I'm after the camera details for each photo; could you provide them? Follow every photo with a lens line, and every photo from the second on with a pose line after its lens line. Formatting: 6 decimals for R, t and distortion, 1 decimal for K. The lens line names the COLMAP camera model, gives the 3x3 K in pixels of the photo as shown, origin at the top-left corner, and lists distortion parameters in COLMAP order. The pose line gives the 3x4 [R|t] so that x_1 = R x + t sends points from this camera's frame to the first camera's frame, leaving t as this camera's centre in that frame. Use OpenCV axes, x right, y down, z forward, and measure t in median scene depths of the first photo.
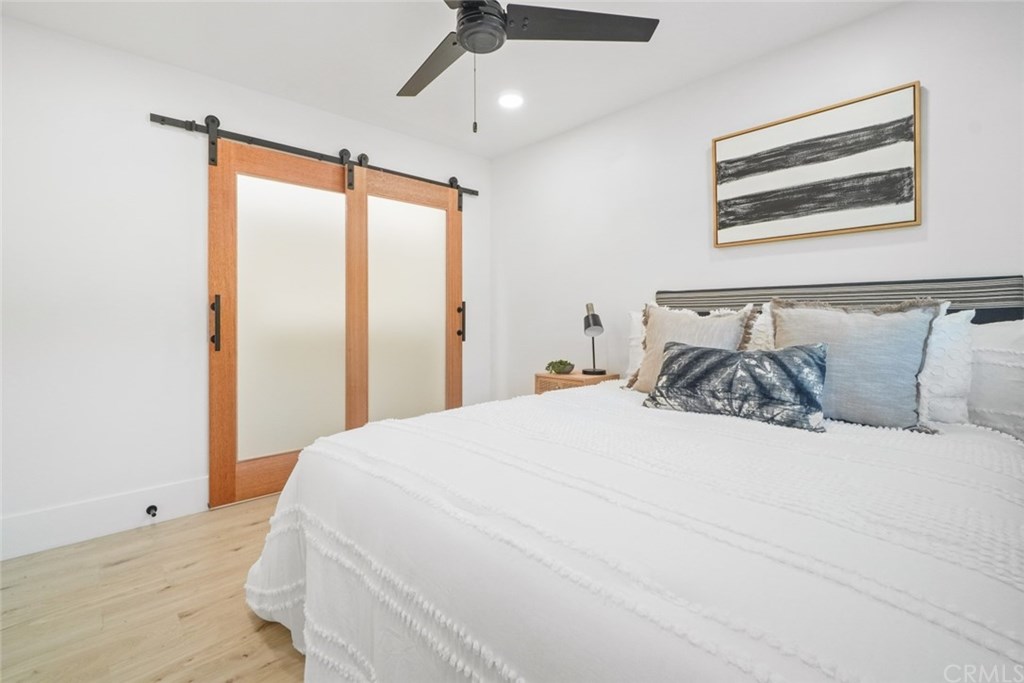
lens RADIAL K [[452.2, 0, 499.5], [0, 452.2, 317.4], [0, 0, 1]] dist [-0.000153, -0.000152]
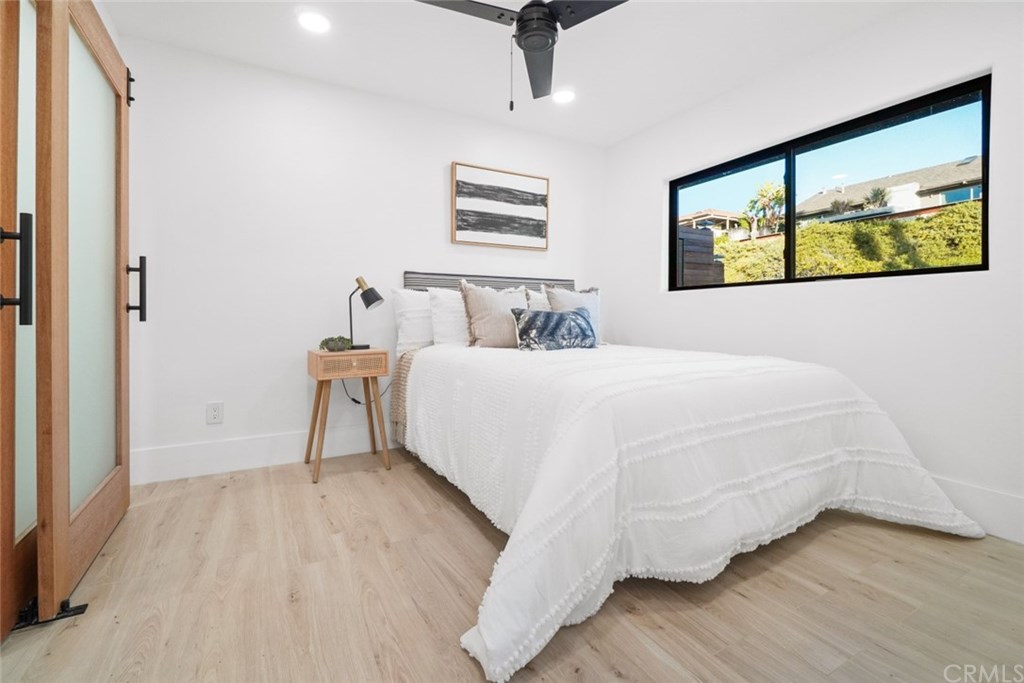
lens RADIAL K [[452.2, 0, 499.5], [0, 452.2, 317.4], [0, 0, 1]] dist [-0.000153, -0.000152]
pose [[0.245810, -0.004220, 0.969309, -1.072721], [-0.004649, 0.999974, 0.005532, 0.079507], [-0.969307, -0.005866, 0.245784, 0.727785]]
